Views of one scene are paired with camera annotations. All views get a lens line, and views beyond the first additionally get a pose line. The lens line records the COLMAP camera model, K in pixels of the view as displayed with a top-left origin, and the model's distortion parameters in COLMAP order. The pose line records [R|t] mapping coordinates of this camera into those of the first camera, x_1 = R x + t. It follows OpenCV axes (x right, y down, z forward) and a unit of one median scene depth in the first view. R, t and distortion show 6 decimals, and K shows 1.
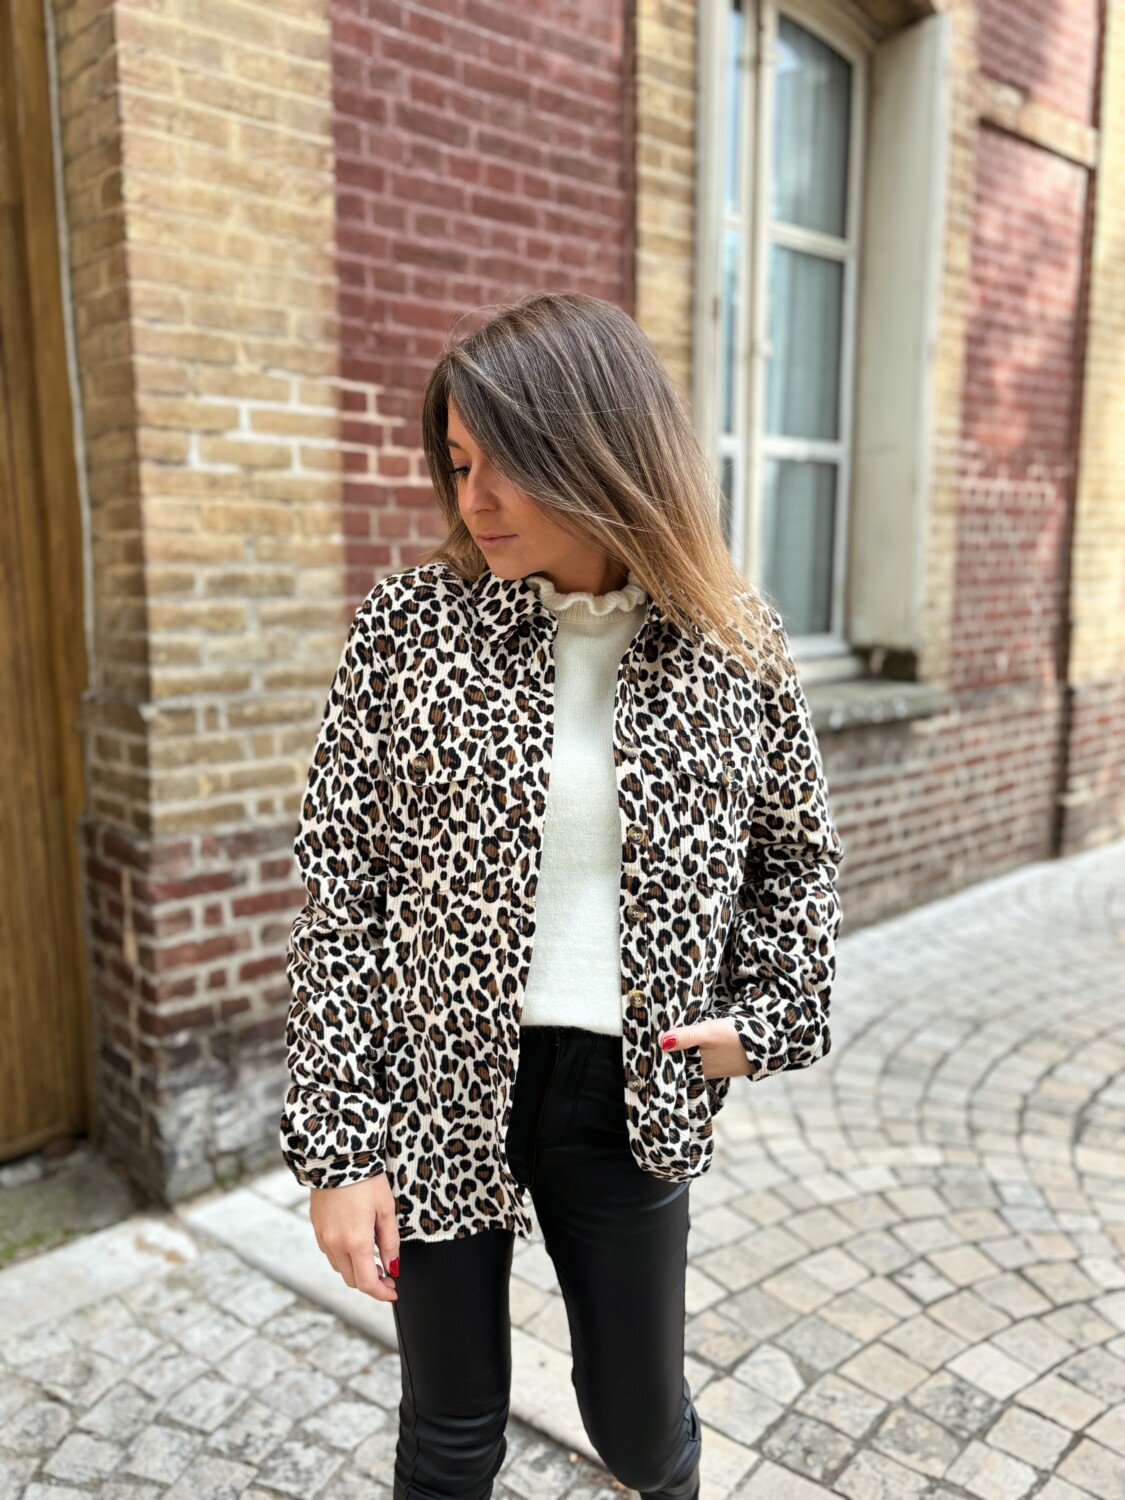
lens RADIAL K [[1198.0, 0, 545.5], [0, 1198.0, 755.8], [0, 0, 1]] dist [0.030627, -0.056818]
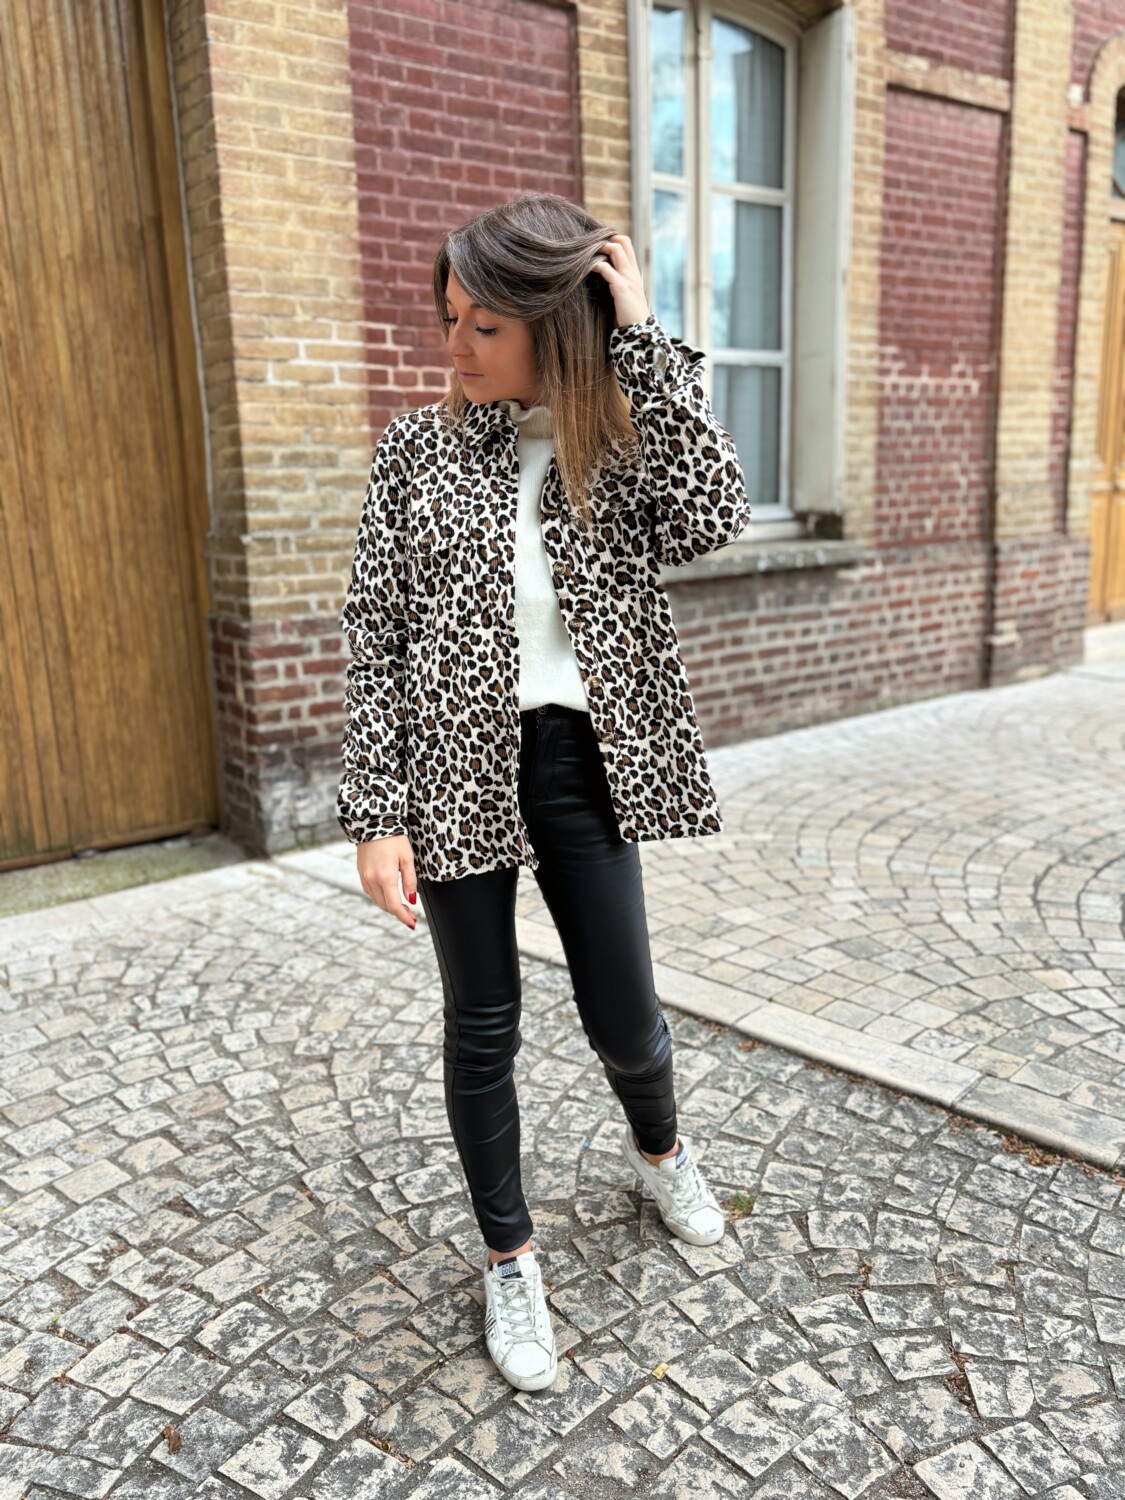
lens RADIAL K [[1198.0, 0, 560.2], [0, 1198.0, 741.4], [0, 0, 1]] dist [0.030627, -0.056818]
pose [[0.995545, -0.006960, -0.094032, 0.231725], [0.011755, 0.998653, 0.050536, 0.154347], [0.093553, -0.051417, 0.994286, -0.558663]]
